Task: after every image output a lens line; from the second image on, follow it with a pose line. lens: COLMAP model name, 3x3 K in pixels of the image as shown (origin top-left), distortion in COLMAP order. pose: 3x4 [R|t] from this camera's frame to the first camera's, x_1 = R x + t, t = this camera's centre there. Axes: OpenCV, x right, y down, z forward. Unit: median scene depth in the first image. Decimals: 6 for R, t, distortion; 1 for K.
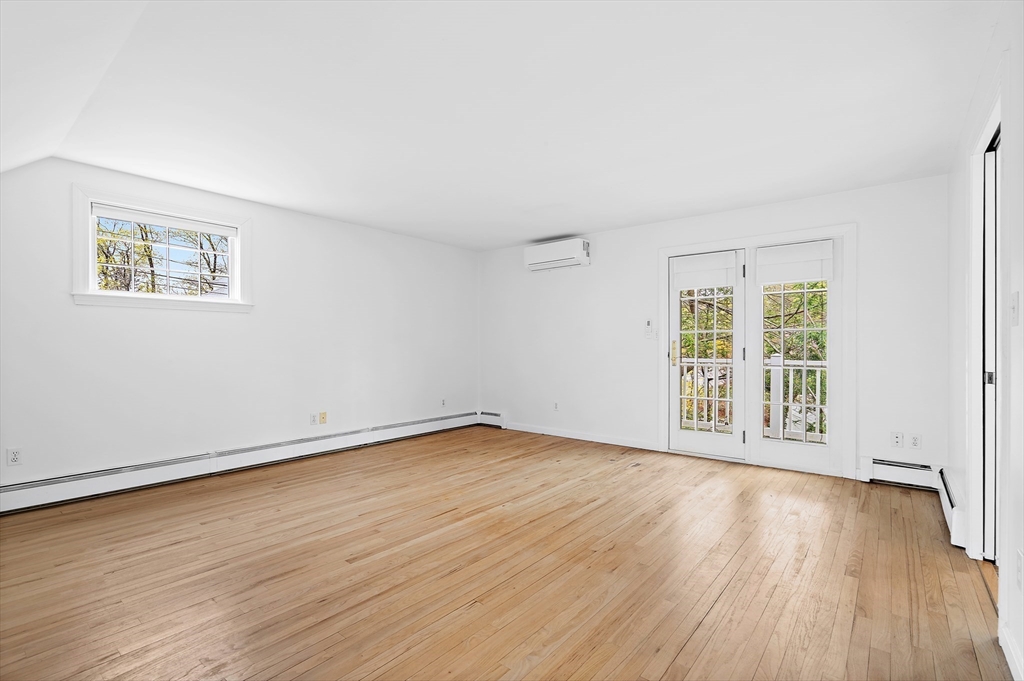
lens RADIAL K [[471.2, 0, 512.8], [0, 471.2, 344.9], [0, 0, 1]] dist [0.001090, -0.000113]
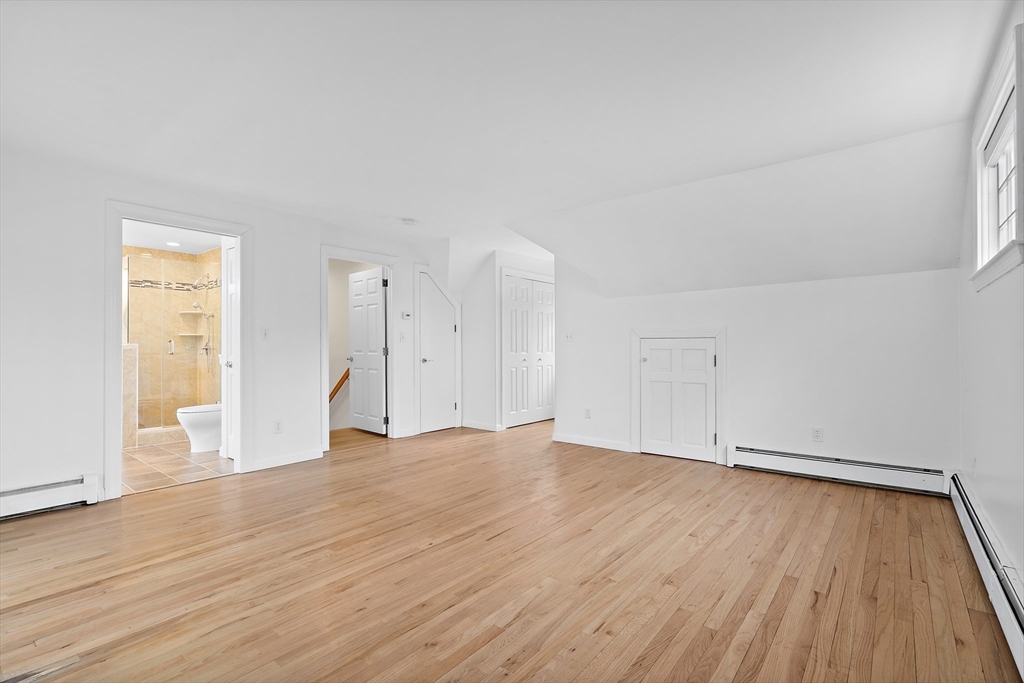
lens RADIAL K [[471.2, 0, 511.1], [0, 471.2, 344.2], [0, 0, 1]] dist [0.001090, -0.000113]
pose [[-0.999996, 0.002645, -0.000519, -0.164642], [0.002650, 0.999955, -0.009113, 0.005102], [0.000495, -0.009114, -0.999958, 1.880902]]
